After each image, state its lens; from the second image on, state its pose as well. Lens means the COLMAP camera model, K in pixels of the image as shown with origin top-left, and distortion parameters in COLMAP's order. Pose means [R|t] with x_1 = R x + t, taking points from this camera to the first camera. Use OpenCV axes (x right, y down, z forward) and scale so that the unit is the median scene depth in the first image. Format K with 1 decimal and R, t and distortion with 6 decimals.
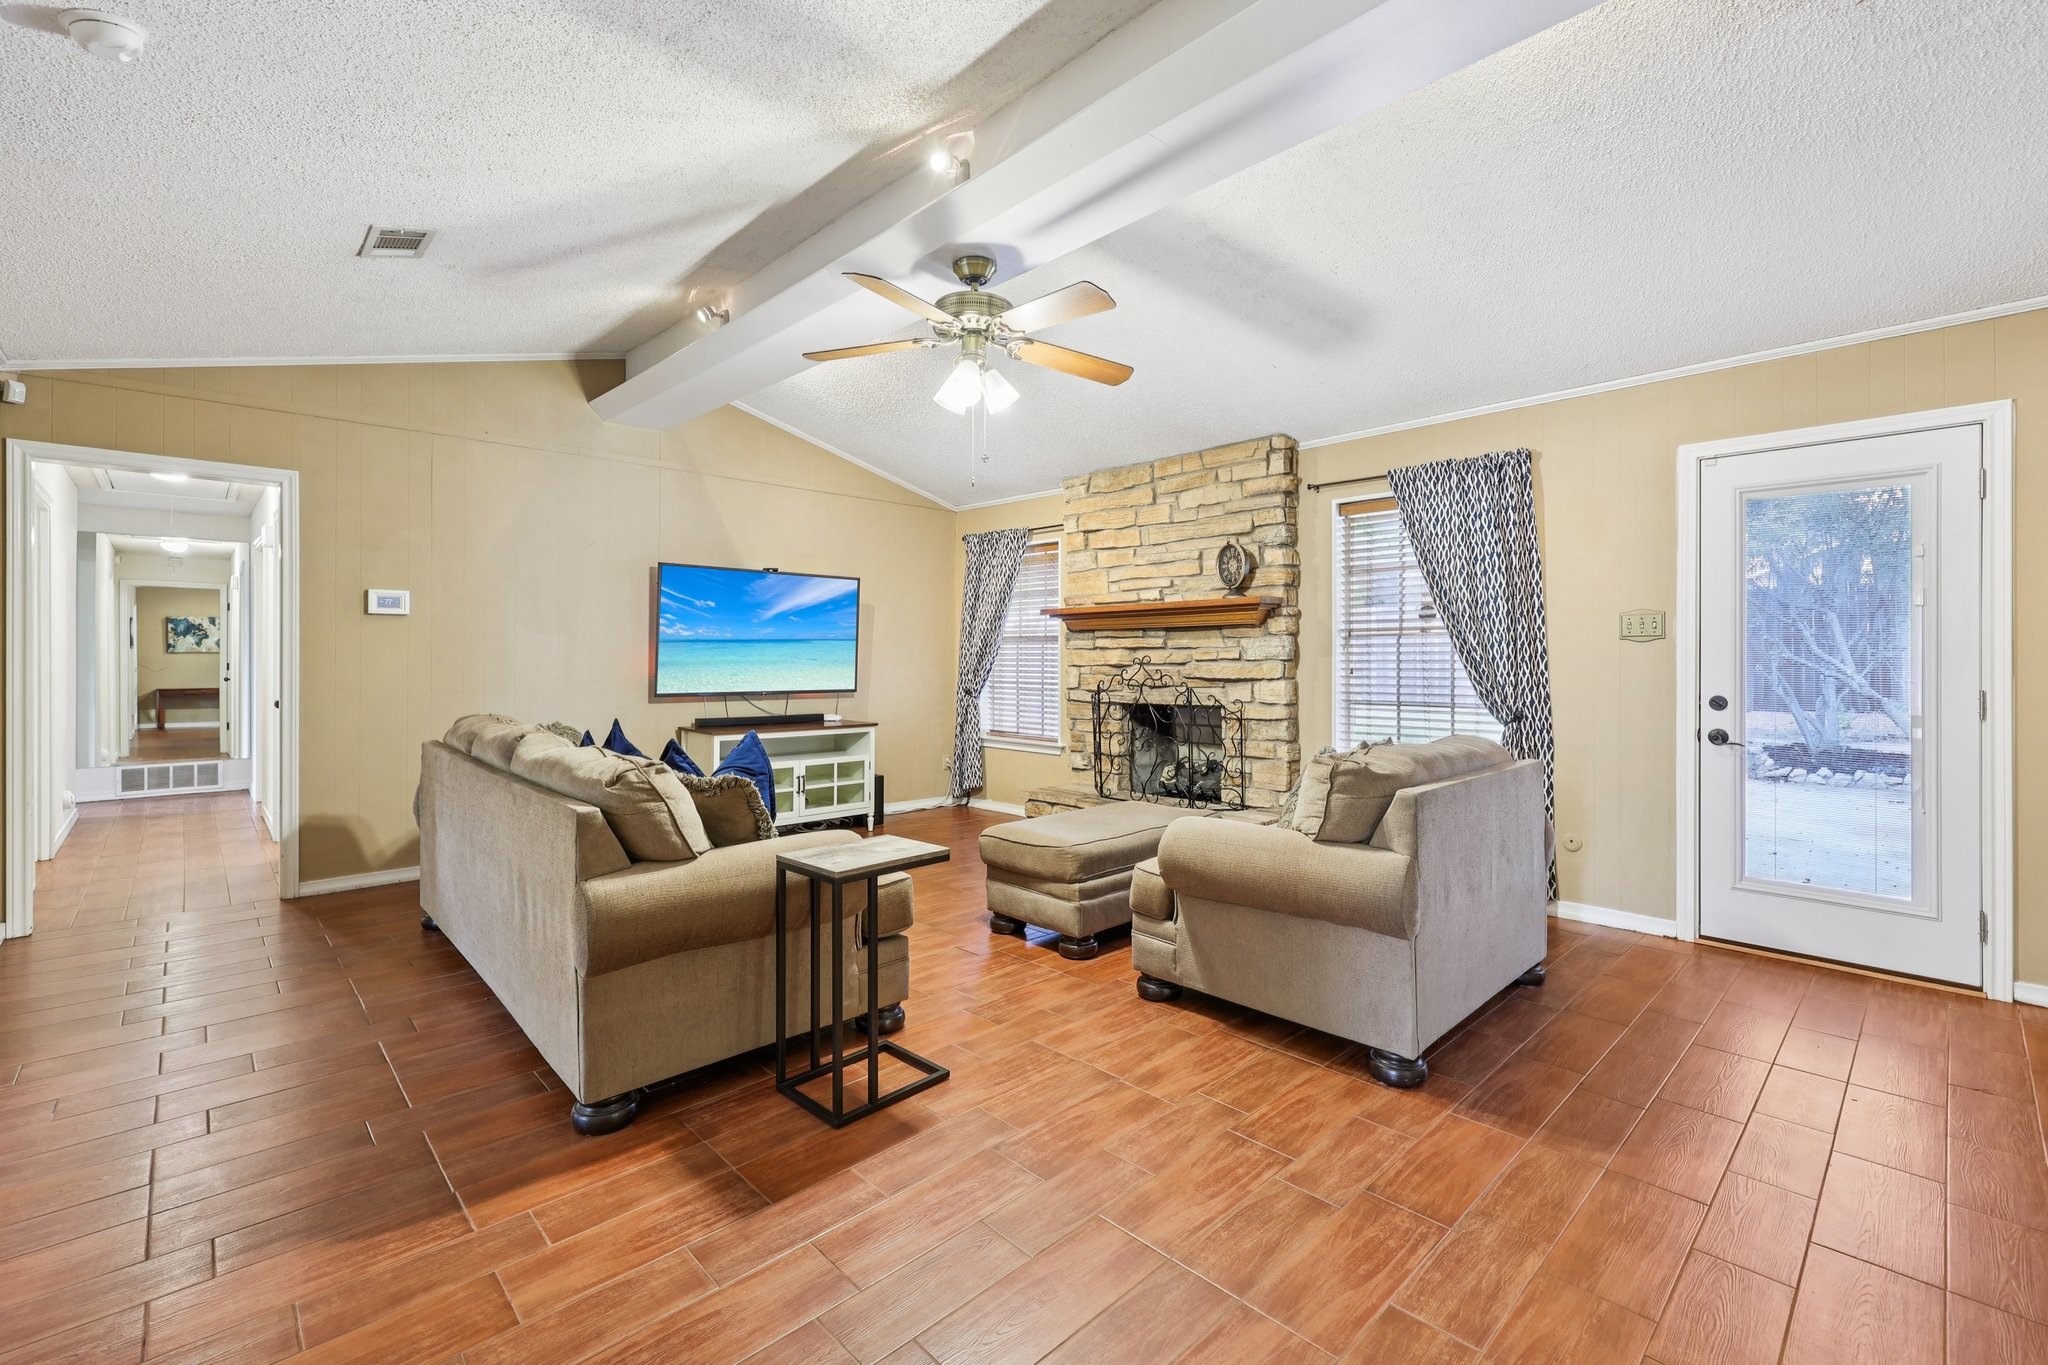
lens RADIAL K [[880.9, 0, 1026.0], [0, 880.9, 655.0], [0, 0, 1]] dist [-0.000827, -0.000021]
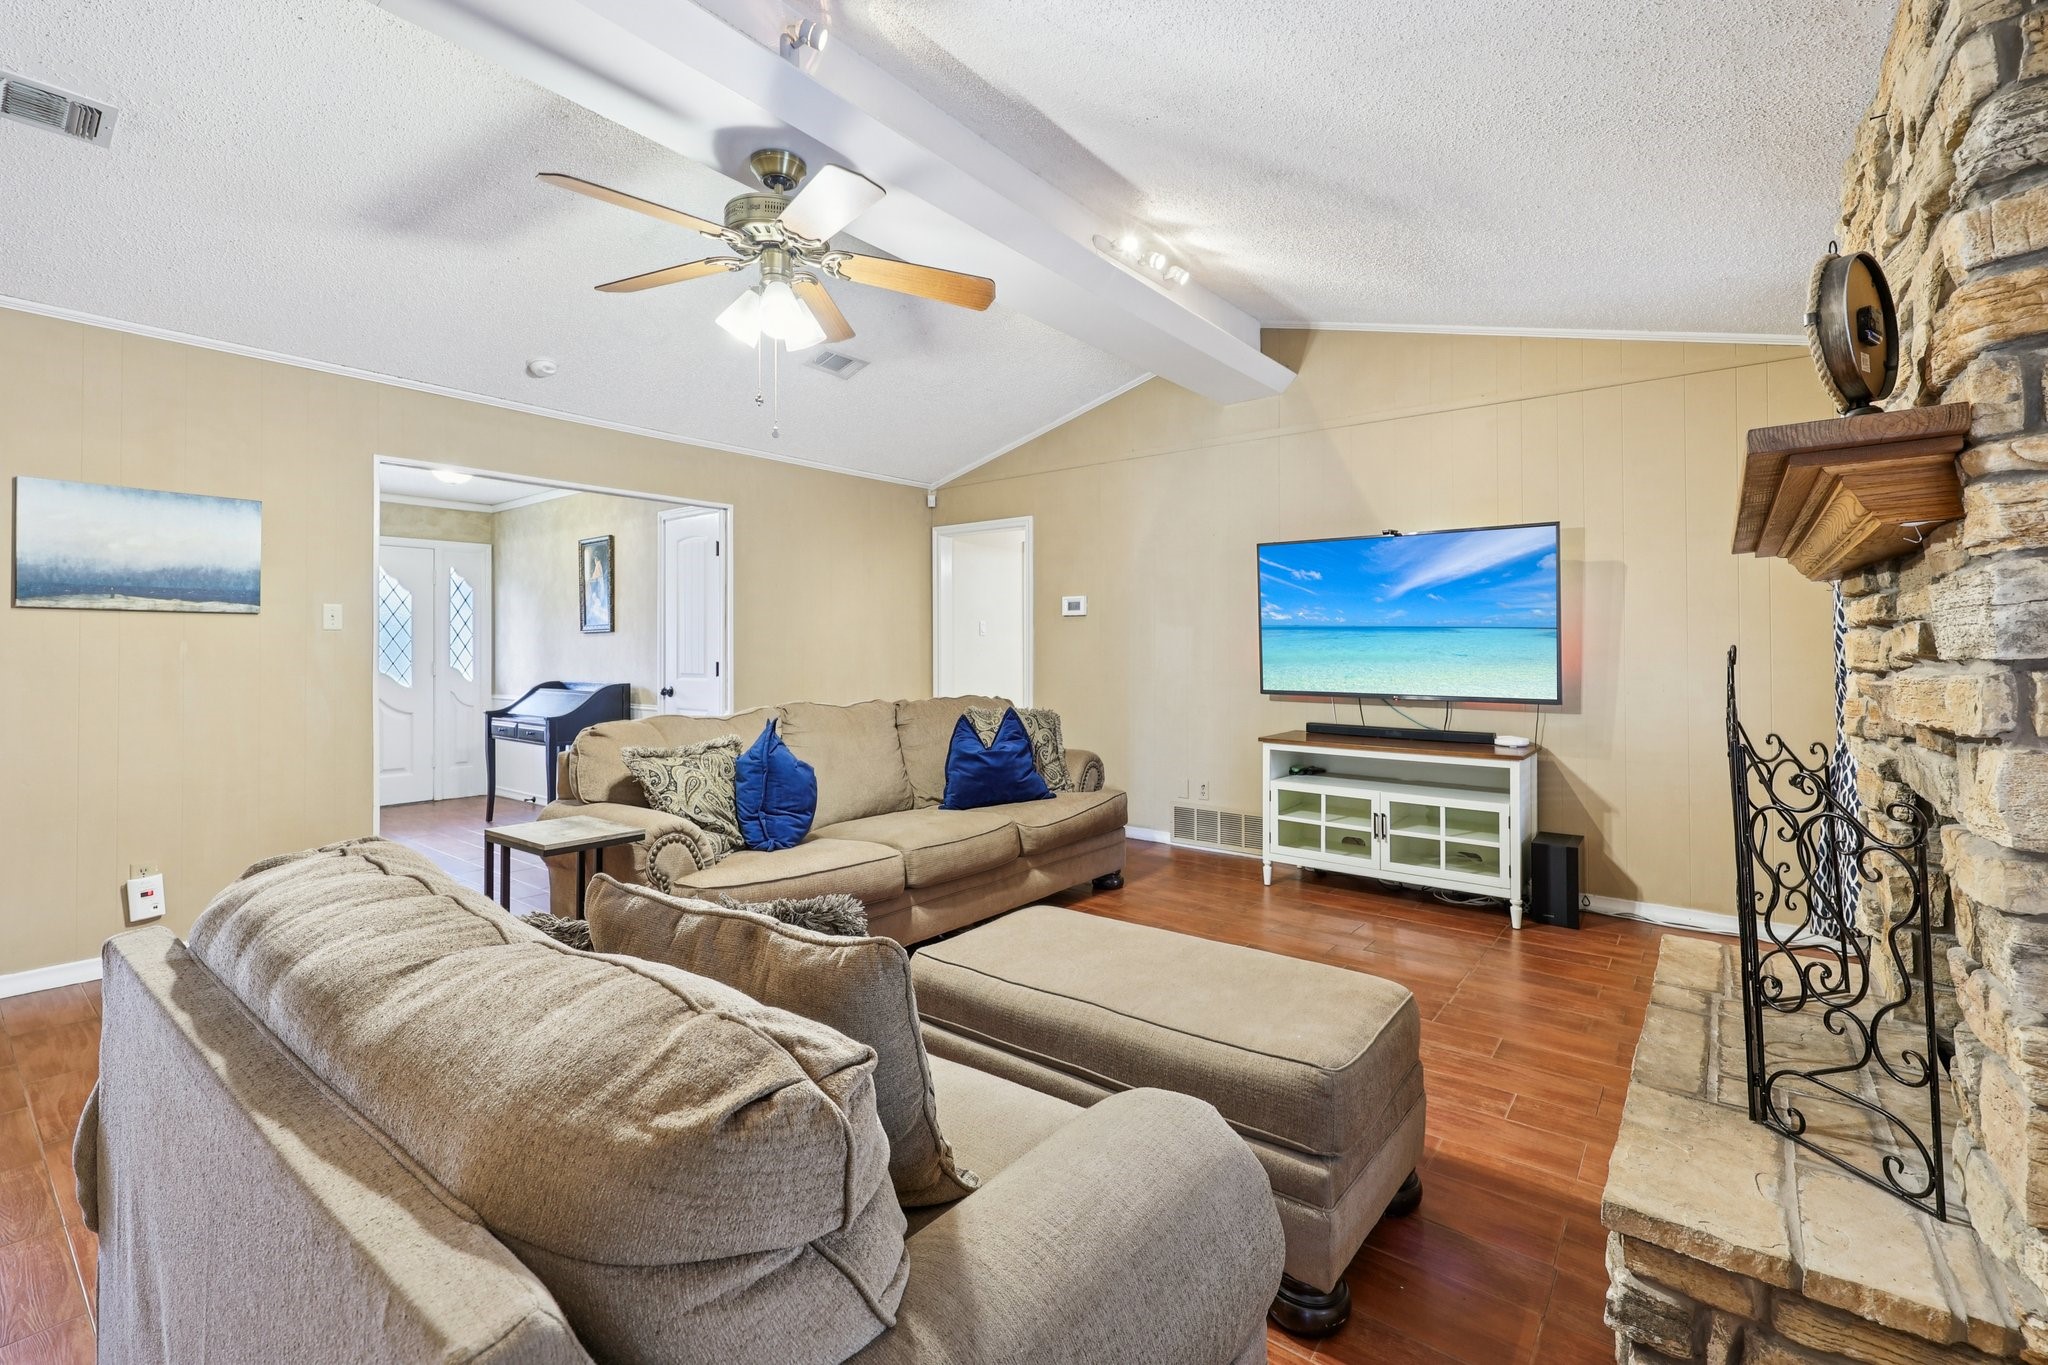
lens RADIAL K [[880.9, 0, 1026.0], [0, 880.9, 655.0], [0, 0, 1]] dist [-0.000827, -0.000021]
pose [[0.138766, 0.005723, -0.990309, 0.407600], [0.001335, 0.999981, 0.005965, 0.002257], [0.990324, -0.002150, 0.138756, 0.592653]]
